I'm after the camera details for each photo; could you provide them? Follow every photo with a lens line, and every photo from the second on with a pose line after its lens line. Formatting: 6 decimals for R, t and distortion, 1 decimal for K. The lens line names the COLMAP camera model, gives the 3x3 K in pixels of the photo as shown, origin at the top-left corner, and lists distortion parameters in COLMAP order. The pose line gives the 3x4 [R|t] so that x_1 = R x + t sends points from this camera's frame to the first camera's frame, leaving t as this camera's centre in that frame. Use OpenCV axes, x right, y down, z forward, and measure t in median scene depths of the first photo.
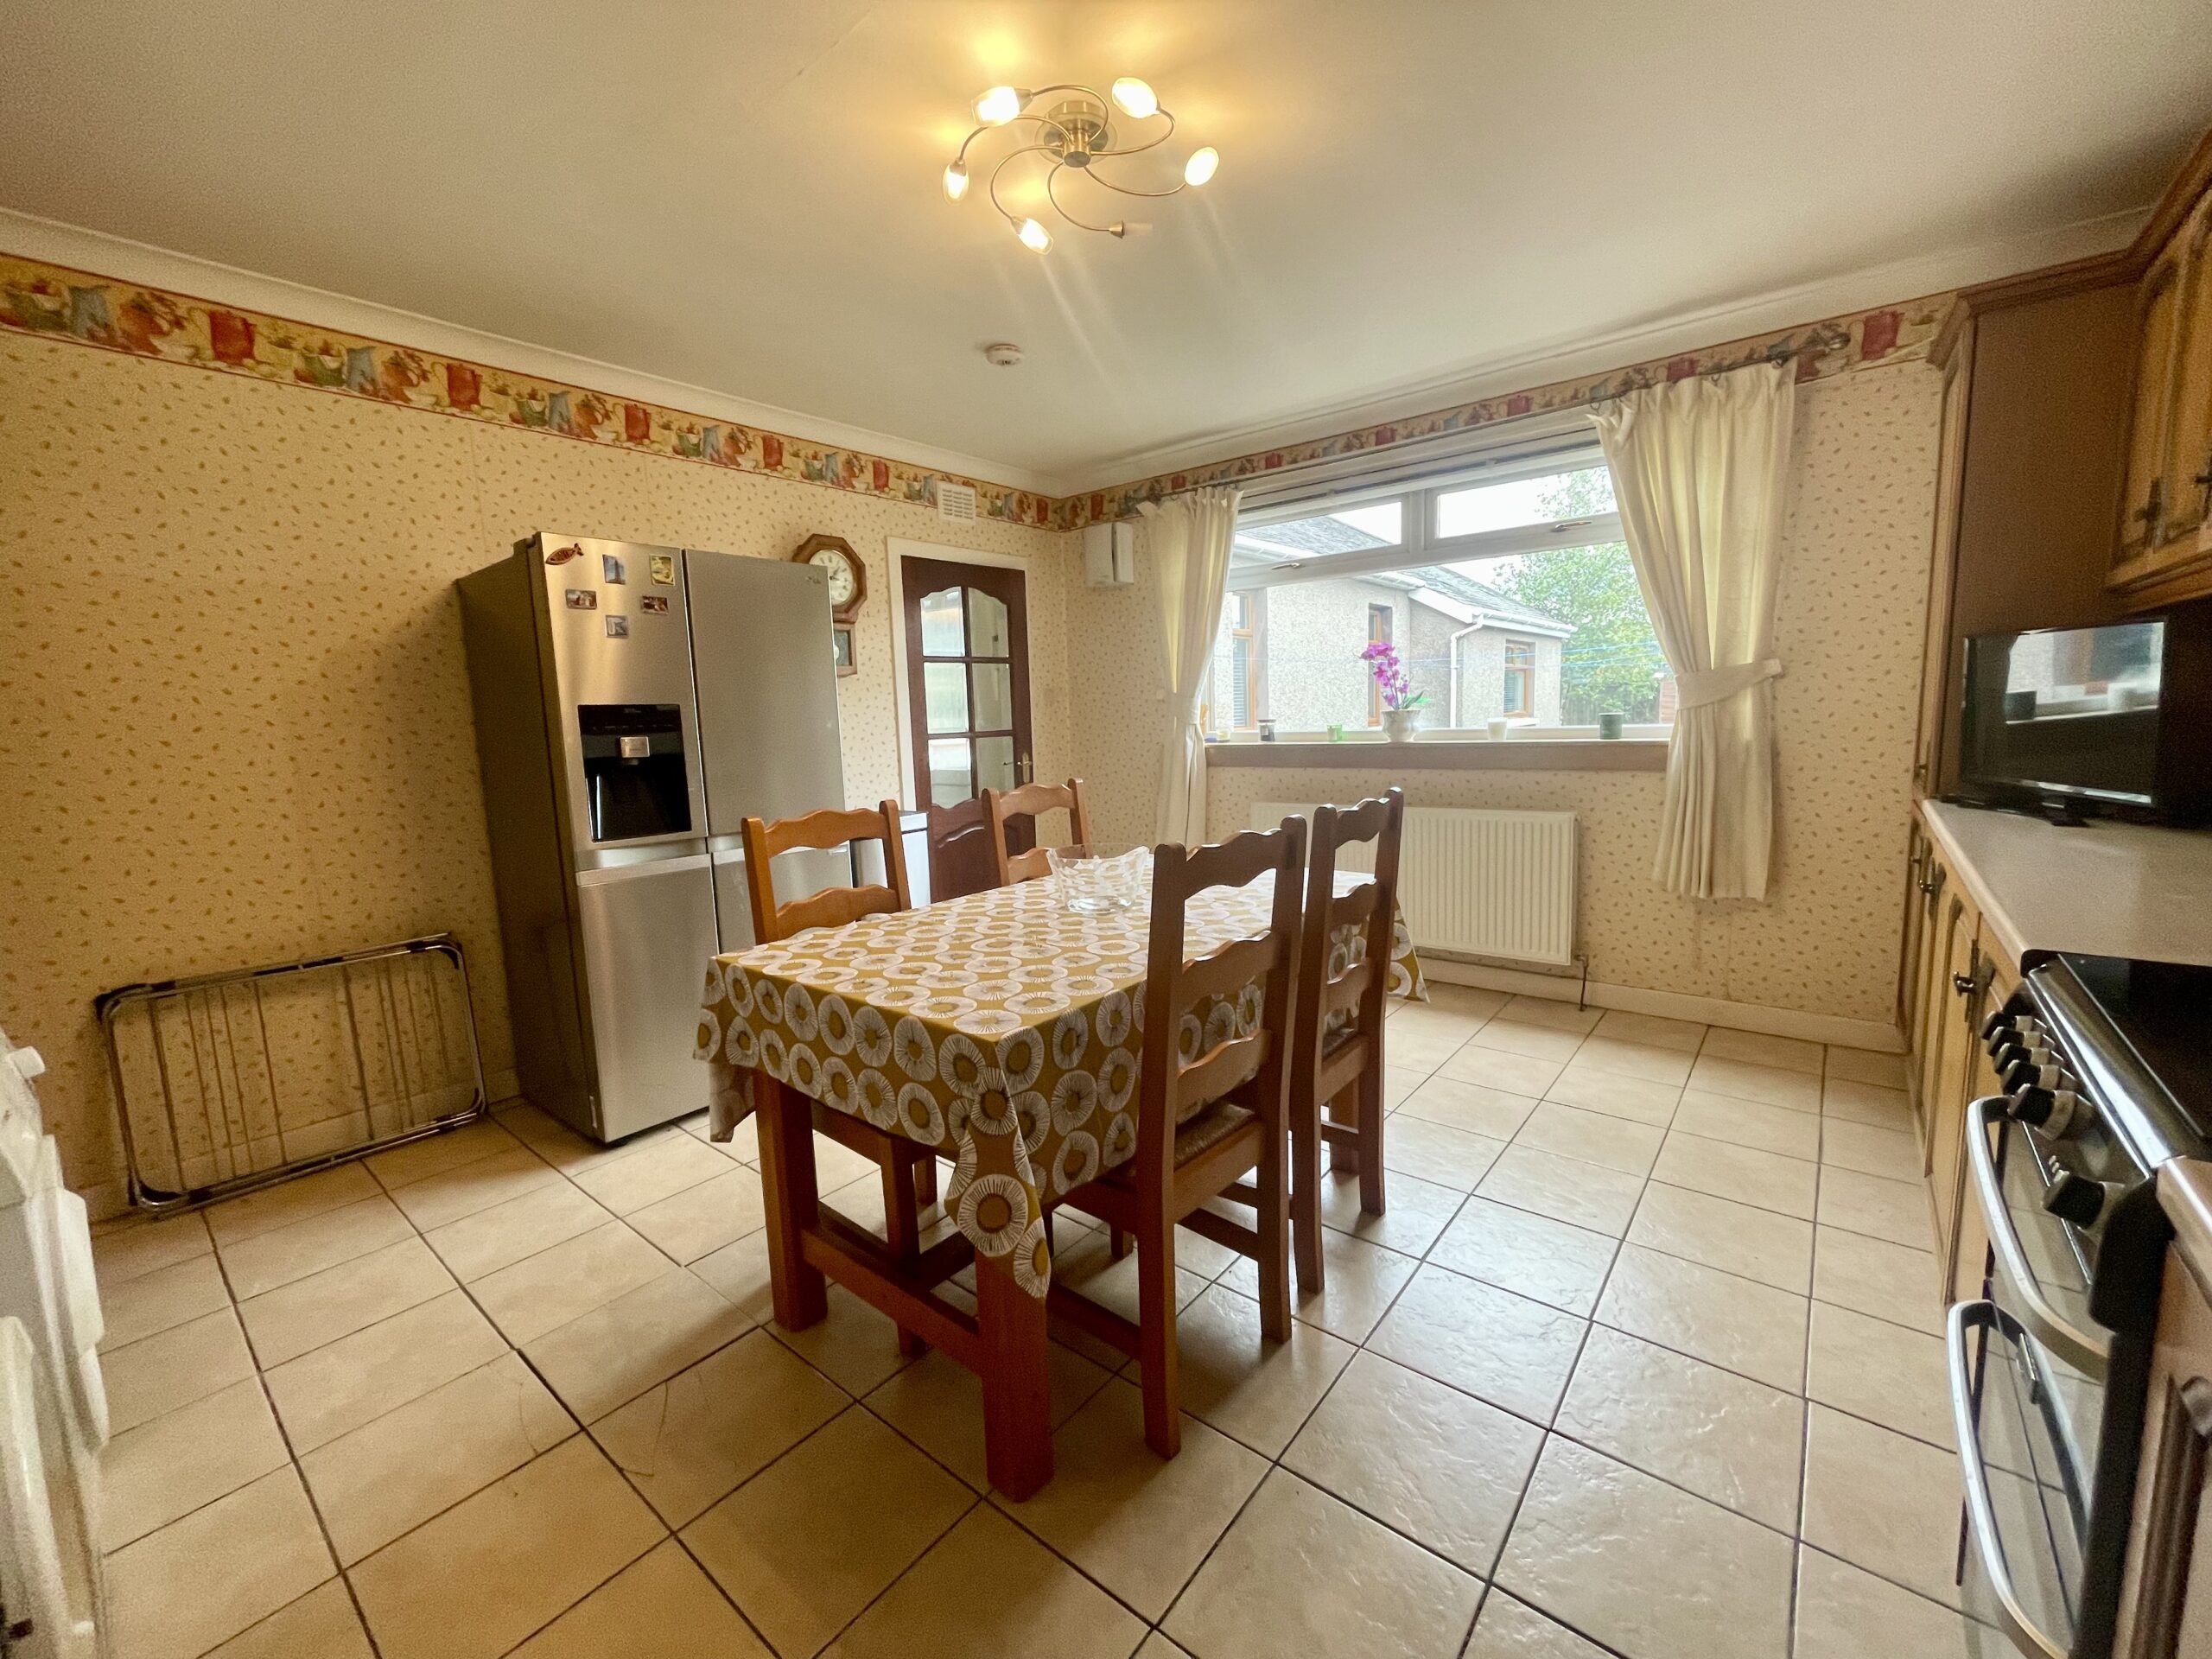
lens RADIAL K [[894.4, 0, 1103.5], [0, 894.4, 831.4], [0, 0, 1]] dist [0.000065, -0.000157]
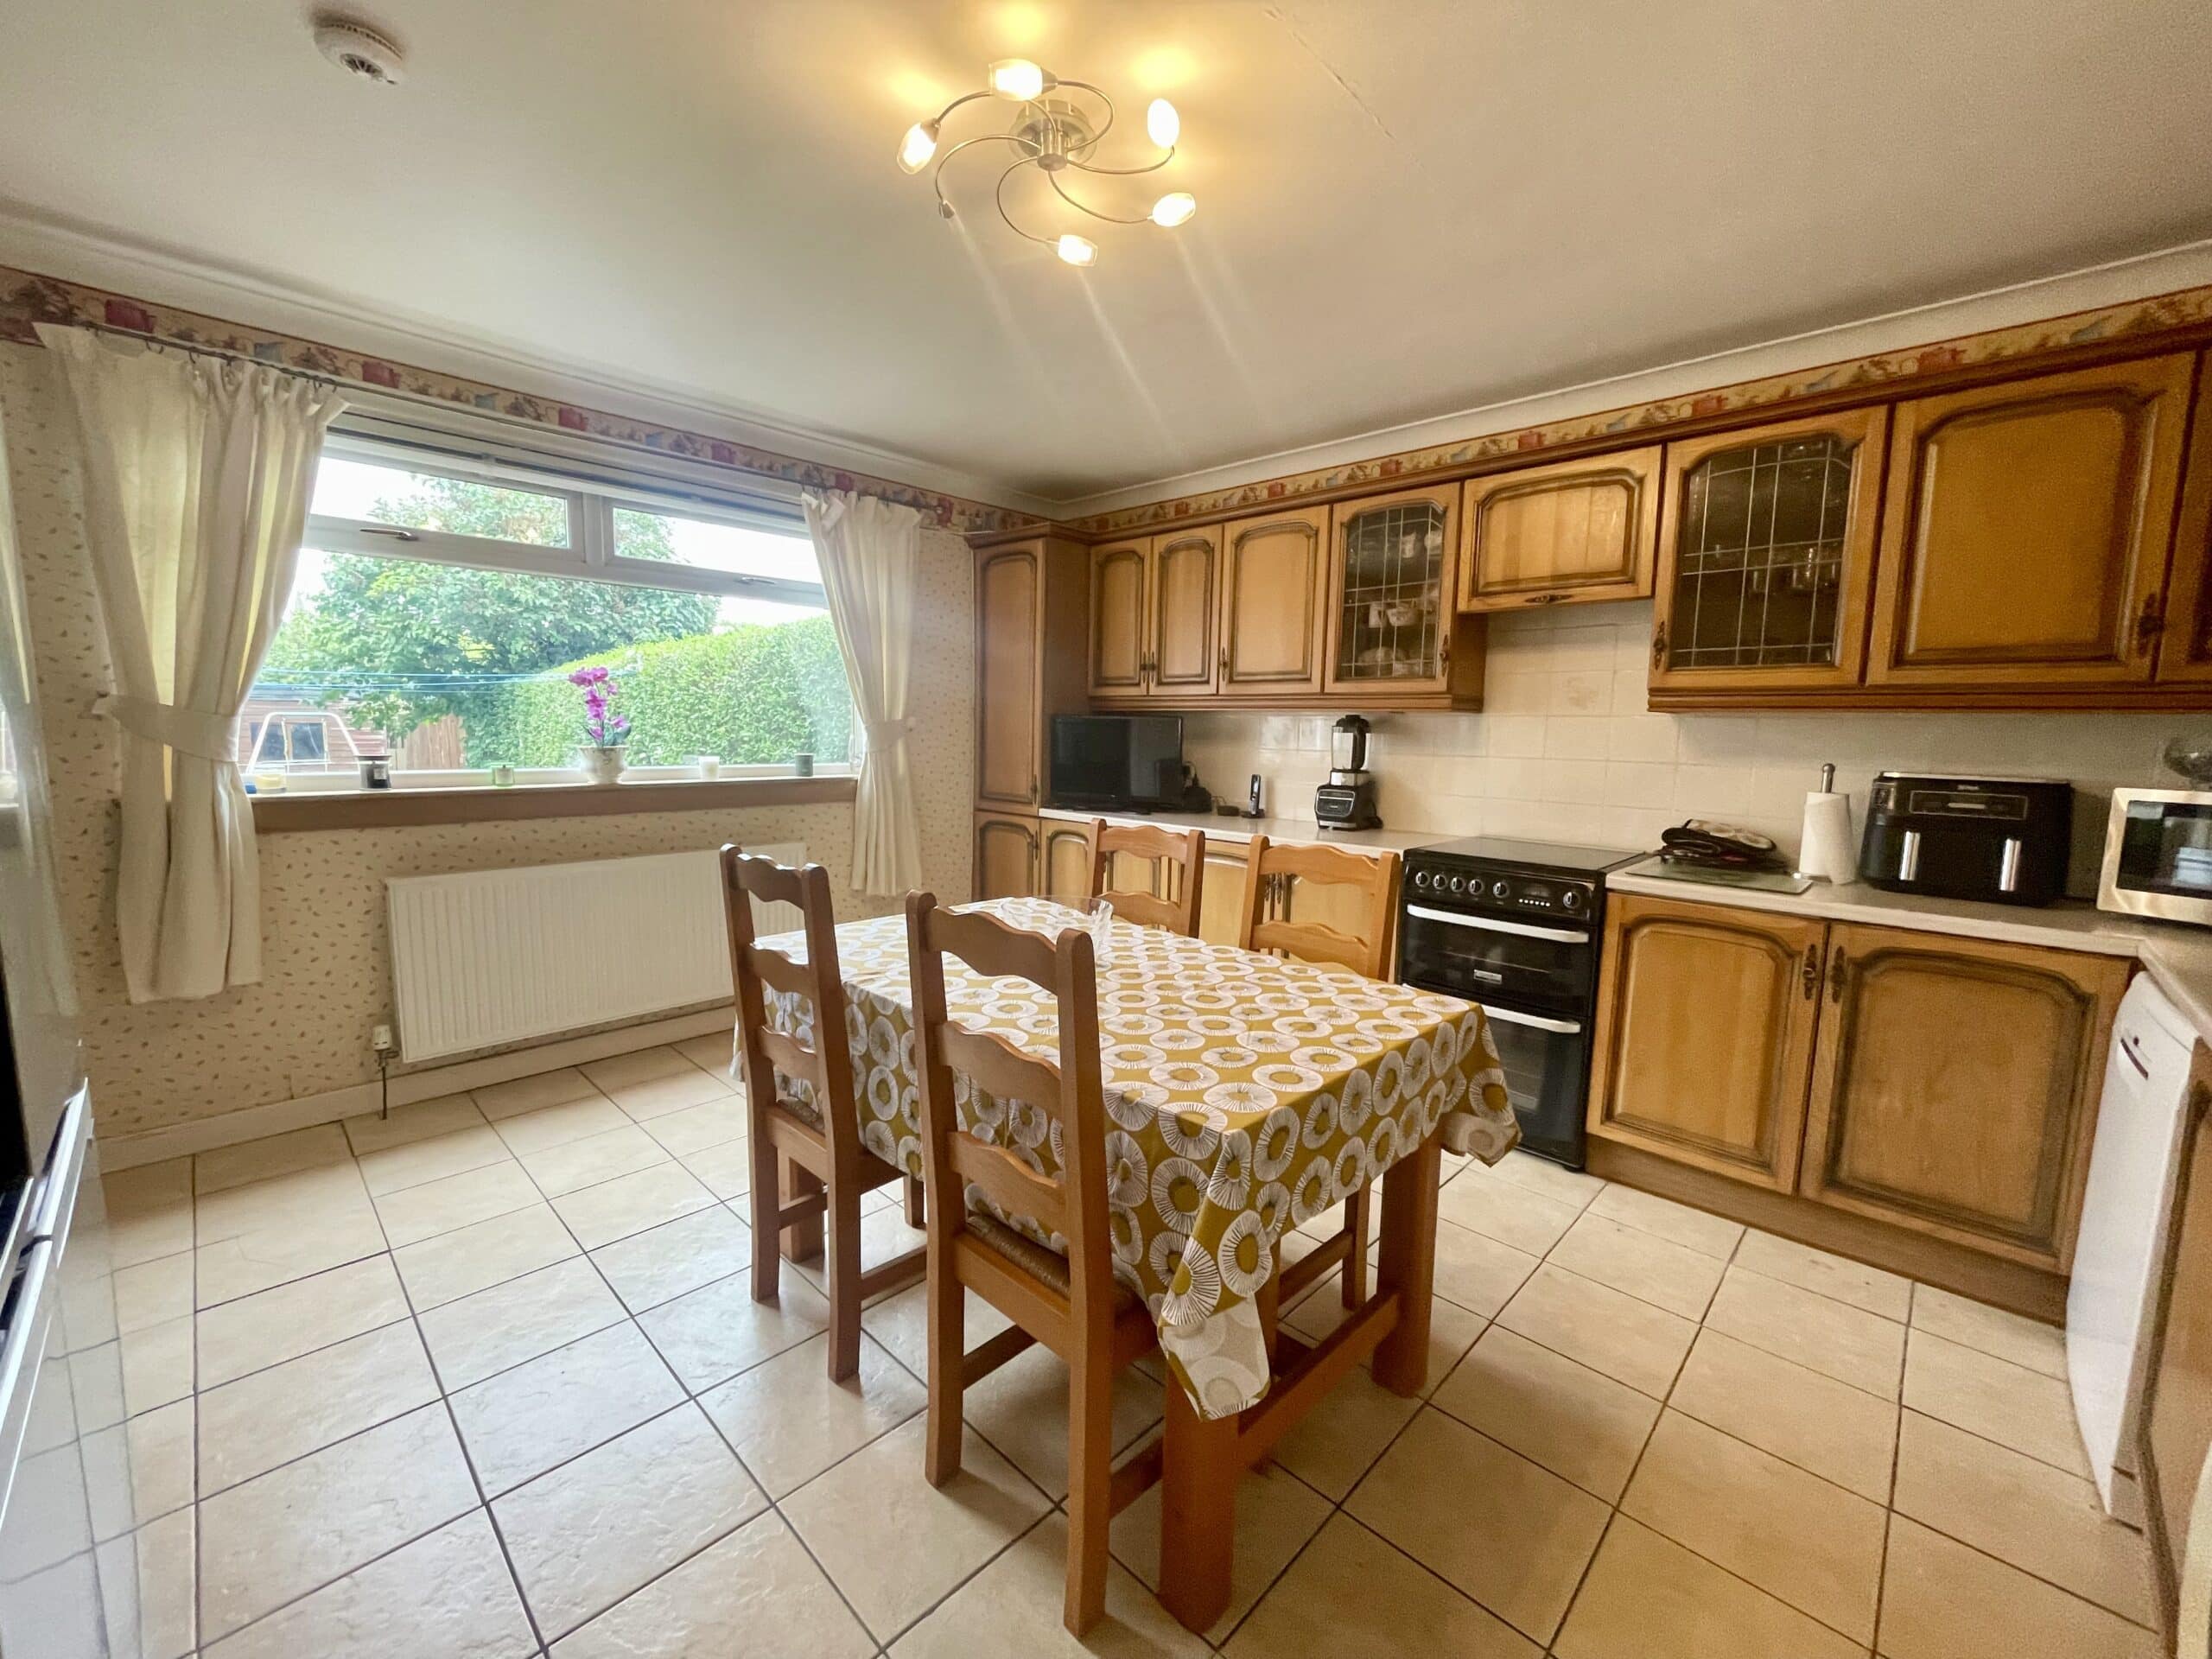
lens RADIAL K [[894.4, 0, 1115.1], [0, 894.4, 823.4], [0, 0, 1]] dist [0.000065, -0.000157]
pose [[0.083372, -0.069337, 0.994103, -0.610981], [0.114562, 0.991629, 0.059557, -0.073718], [-0.989911, 0.108921, 0.090618, 0.569503]]
